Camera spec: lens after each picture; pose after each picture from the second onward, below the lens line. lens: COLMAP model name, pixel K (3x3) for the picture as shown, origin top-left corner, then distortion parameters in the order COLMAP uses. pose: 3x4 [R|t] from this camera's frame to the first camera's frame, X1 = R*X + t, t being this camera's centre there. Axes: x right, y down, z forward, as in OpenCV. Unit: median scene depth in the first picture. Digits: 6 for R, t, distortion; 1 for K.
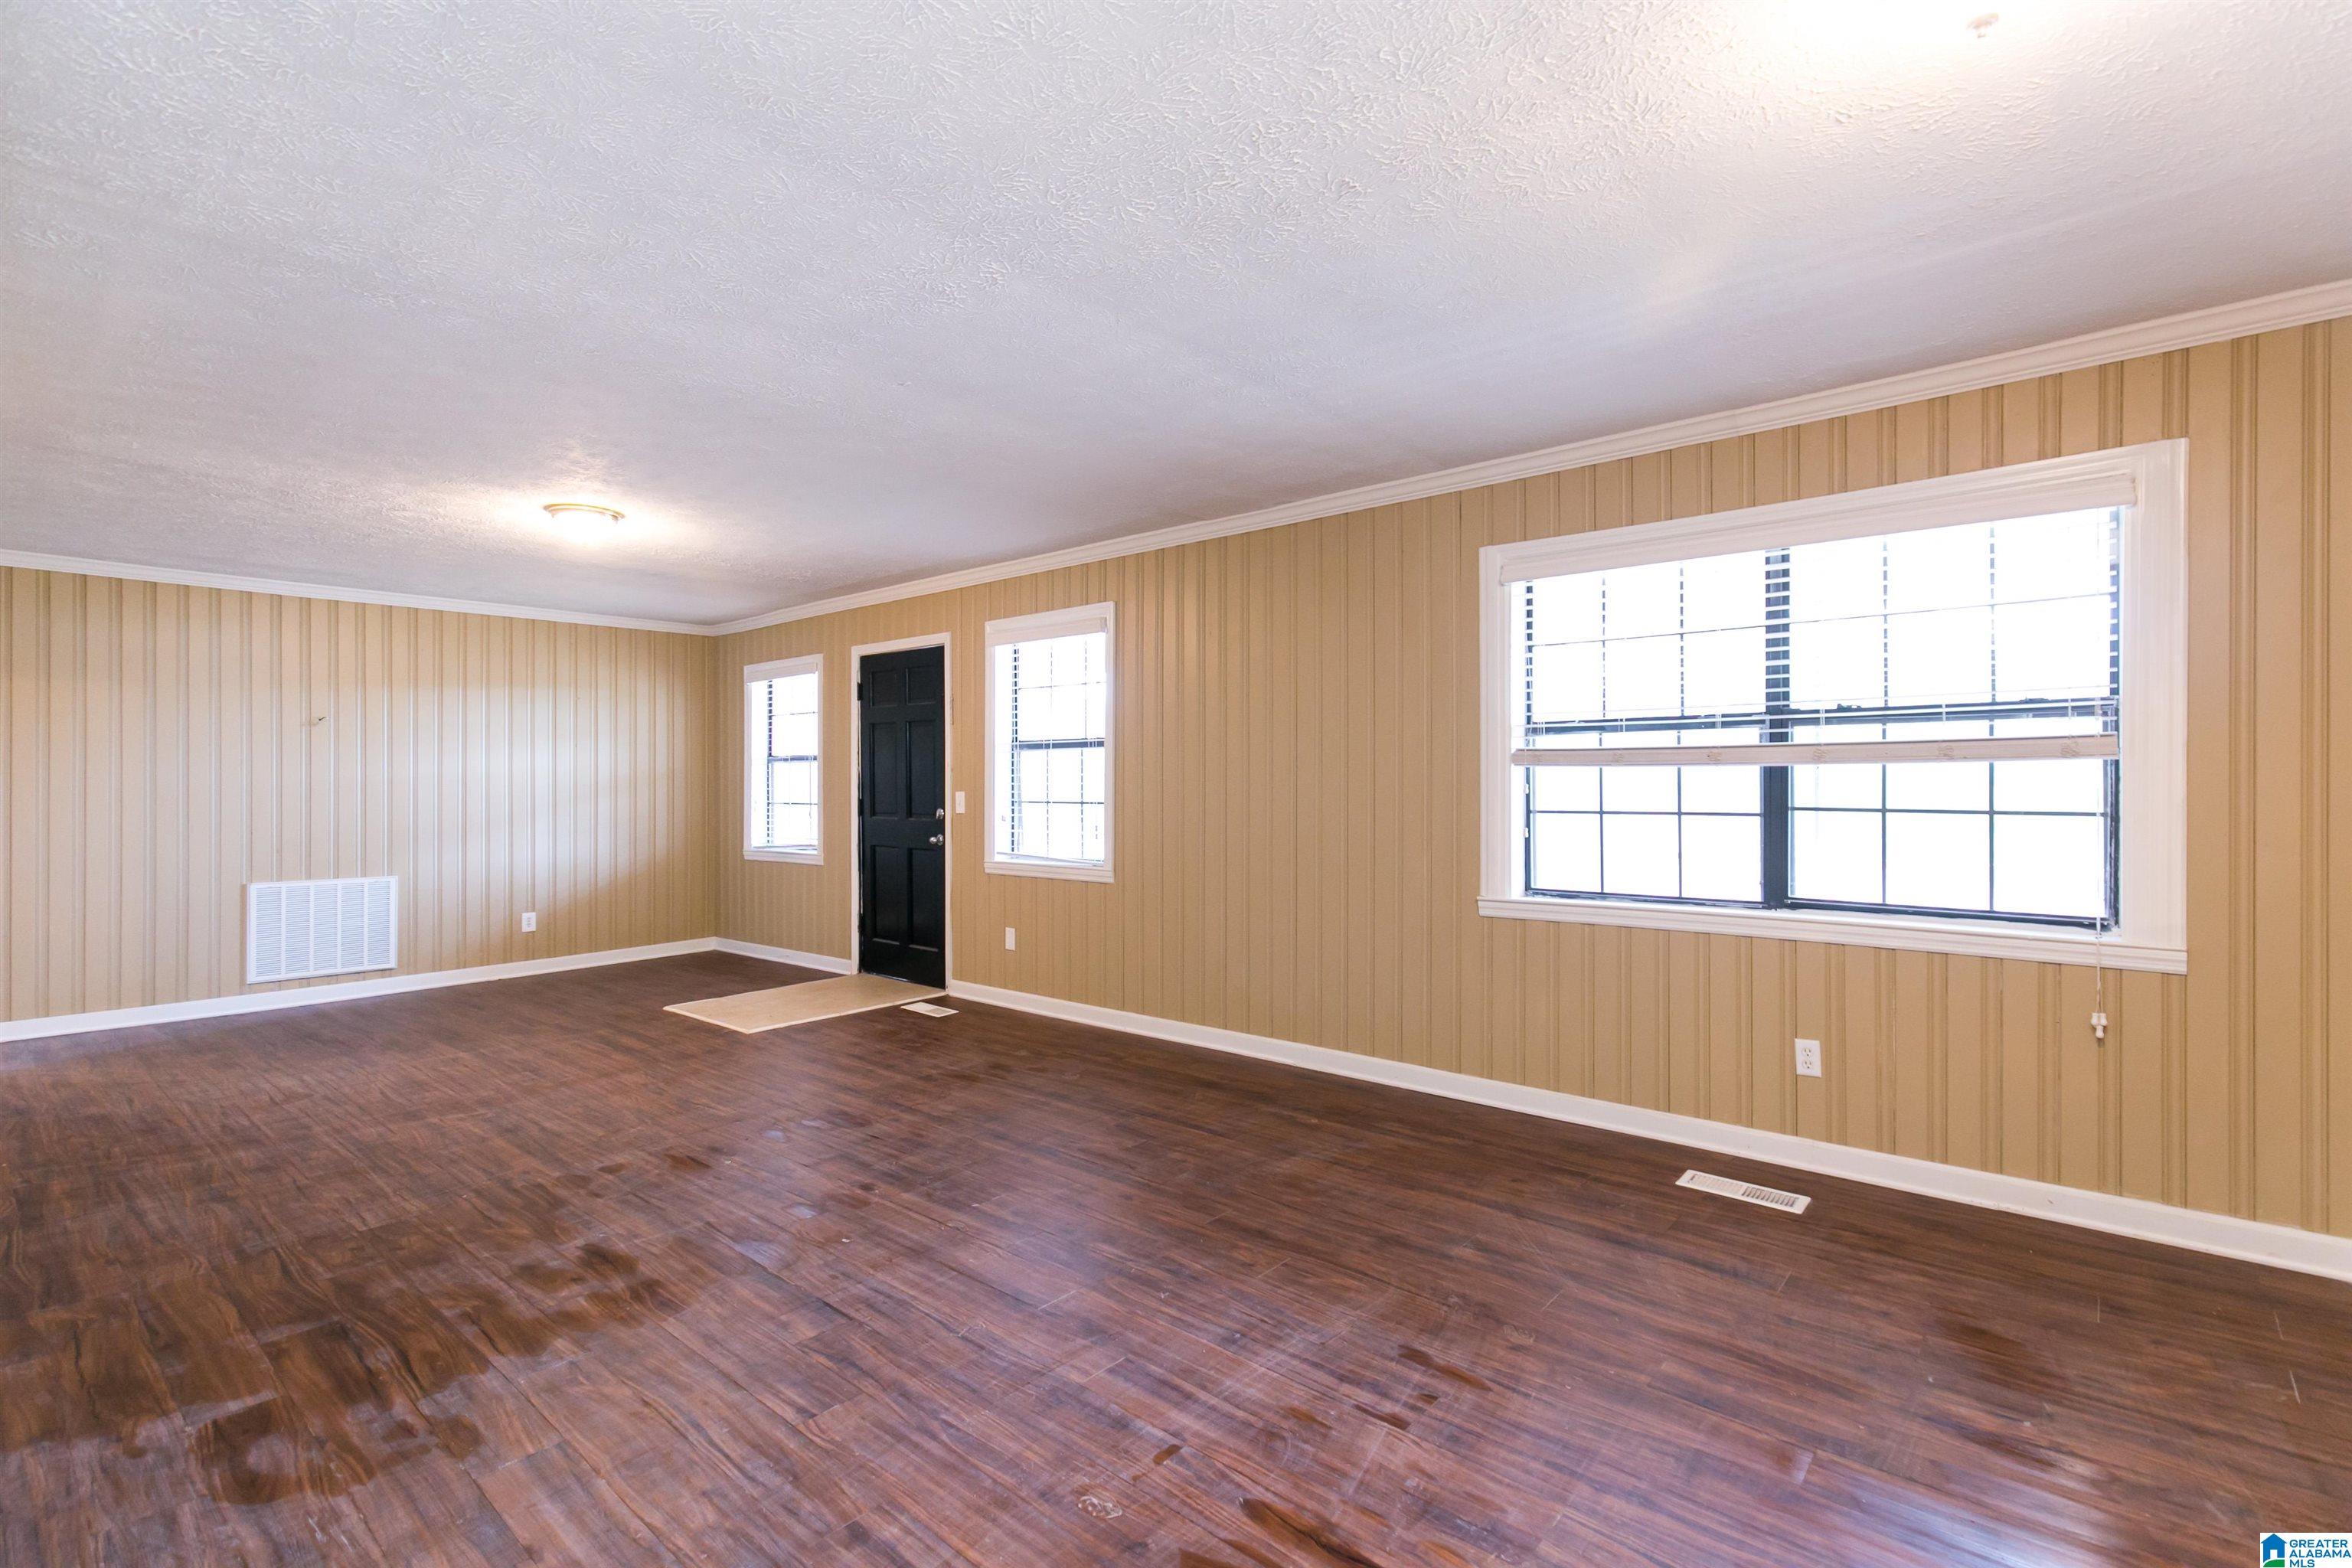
lens RADIAL K [[1075.6, 0, 1217.6], [0, 1075.6, 778.6], [0, 0, 1]] dist [-0.033711, 0.010588]
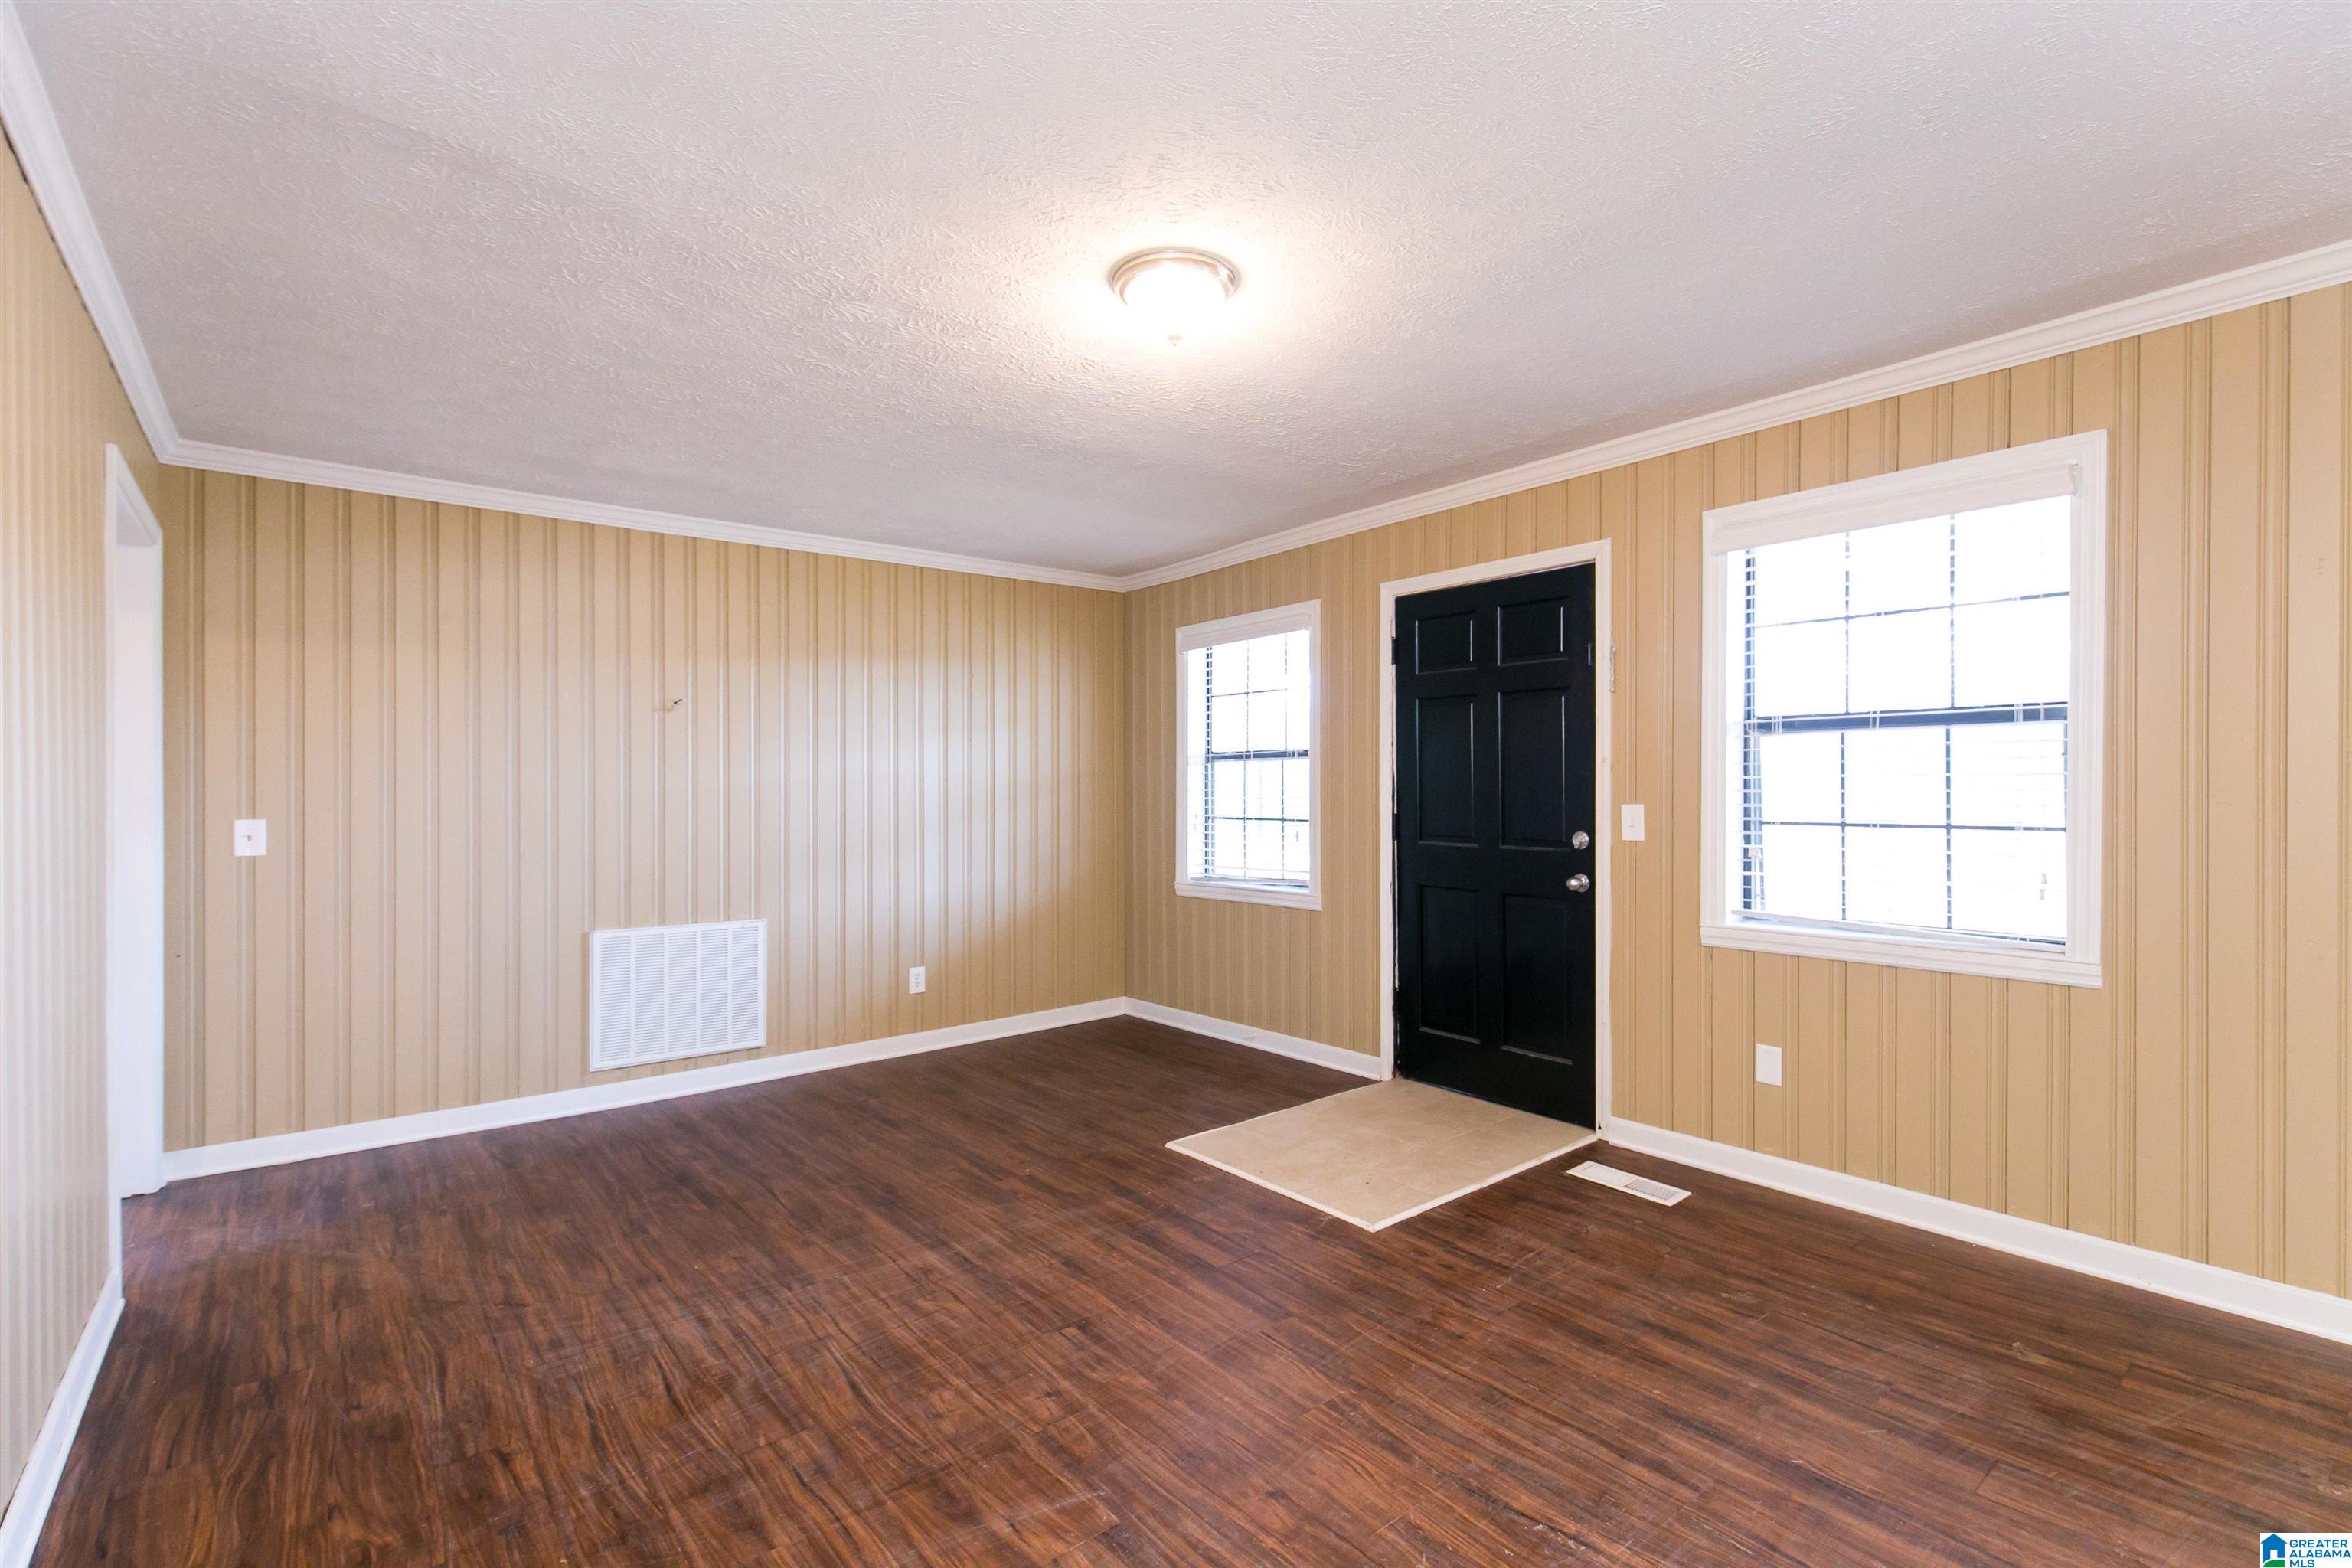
lens RADIAL K [[1097.5, 0, 1176.0], [0, 1097.5, 784.0], [0, 0, 1]] dist [-0.001290, -0.000147]
pose [[0.974974, -0.002447, -0.222307, -0.377748], [0.002803, 0.999995, 0.001287, -0.000808], [0.222302, -0.001878, 0.974976, 0.372197]]
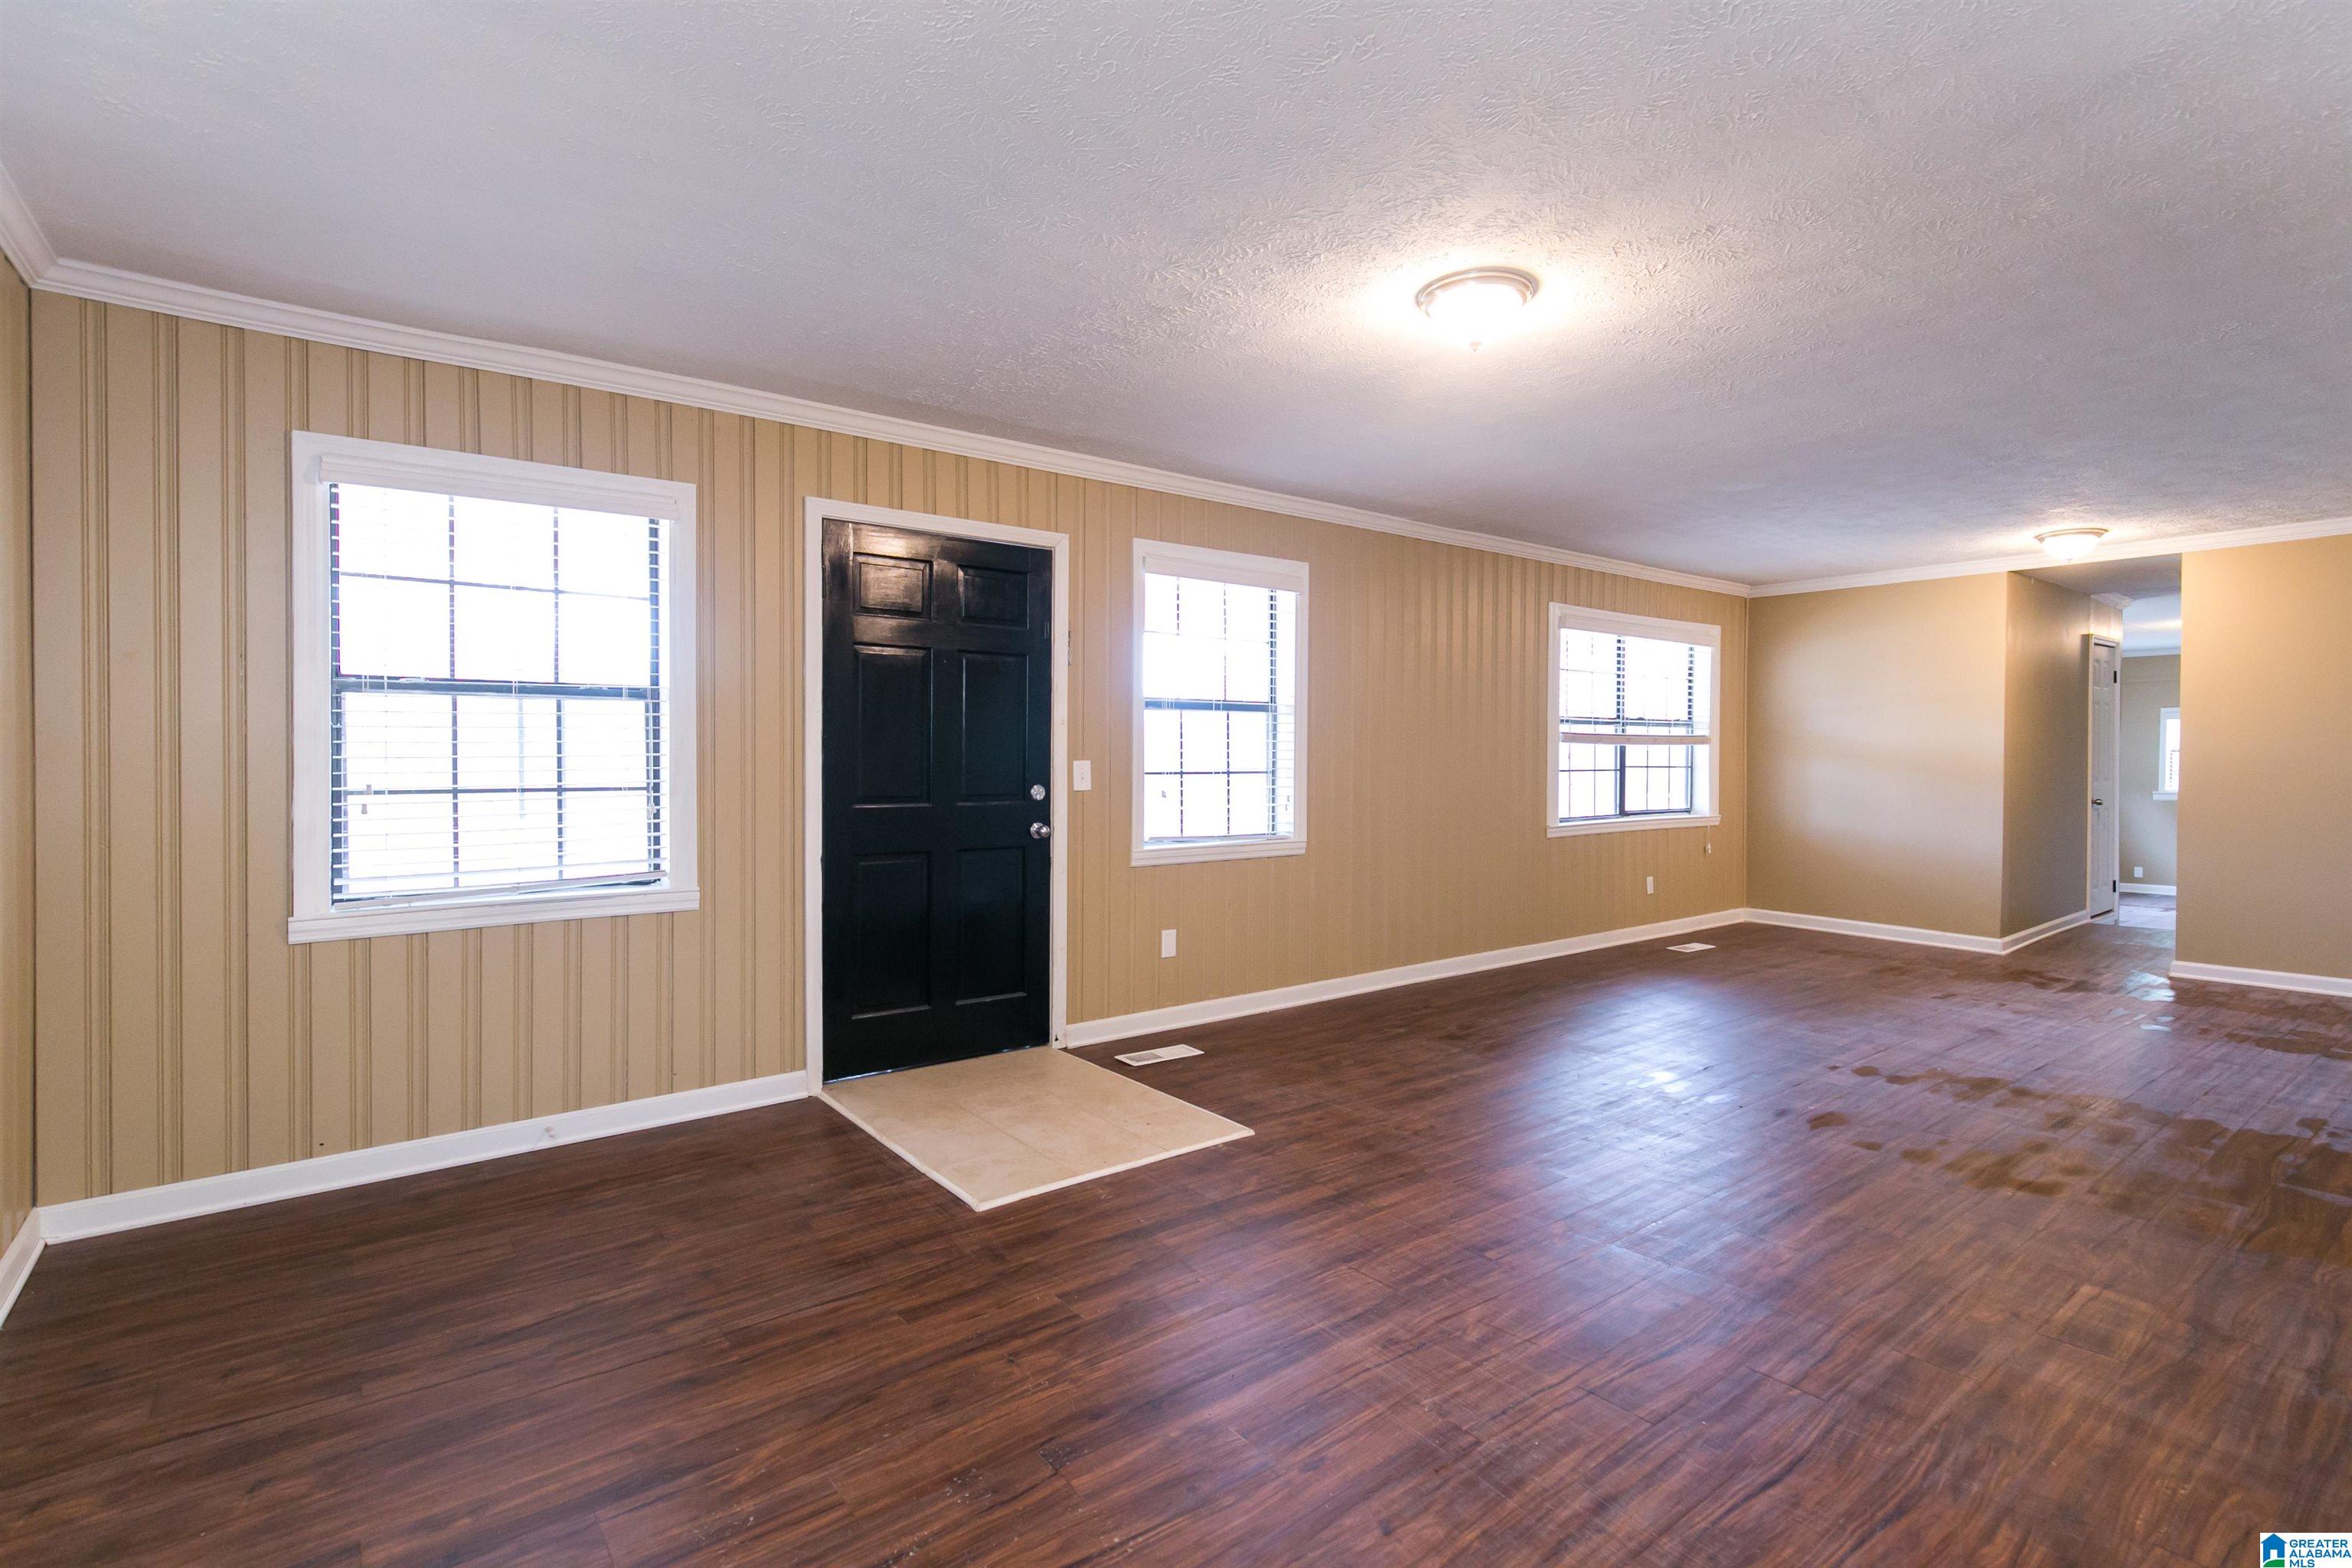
lens RADIAL K [[1074.6, 0, 1176.0], [0, 1074.6, 784.0], [0, 0, 1]] dist [0.001652, 0.000661]
pose [[0.247620, -0.021627, 0.968616, -0.989138], [-0.005173, 0.999707, 0.023643, 0.010961], [-0.968844, -0.010865, 0.247435, 0.813563]]
